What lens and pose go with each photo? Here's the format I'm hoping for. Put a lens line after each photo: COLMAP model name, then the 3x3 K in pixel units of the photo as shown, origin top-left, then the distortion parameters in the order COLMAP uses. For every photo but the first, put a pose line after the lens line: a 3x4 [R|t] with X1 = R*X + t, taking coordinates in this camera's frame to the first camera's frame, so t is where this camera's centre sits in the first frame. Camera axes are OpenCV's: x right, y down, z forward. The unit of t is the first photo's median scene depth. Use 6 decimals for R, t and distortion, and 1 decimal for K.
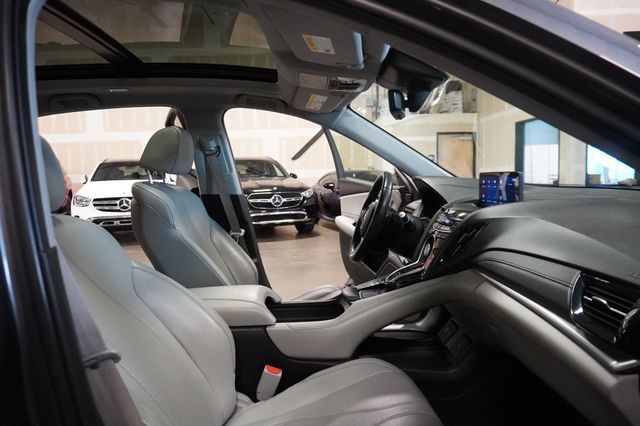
lens RADIAL K [[439.5, 0, 320.1], [0, 439.5, 219.2], [0, 0, 1]] dist [-0.012283, -0.003453]
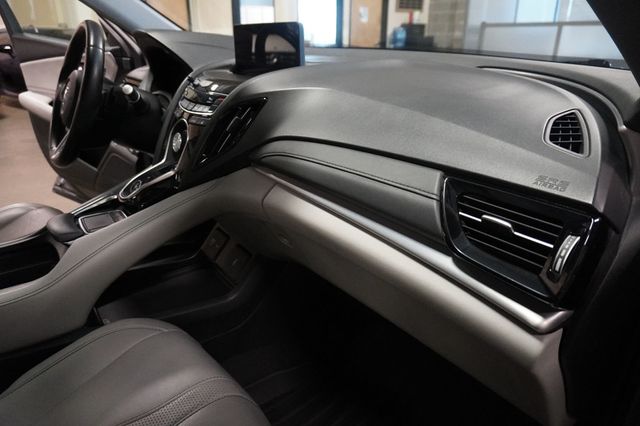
lens RADIAL K [[439.5, 0, 320.1], [0, 439.5, 219.2], [0, 0, 1]] dist [-0.012283, -0.003453]
pose [[0.818043, -0.196122, 0.540687, 0.034294], [0.033357, 0.954663, 0.295814, -0.011011], [-0.574189, -0.223953, 0.787497, 0.322276]]
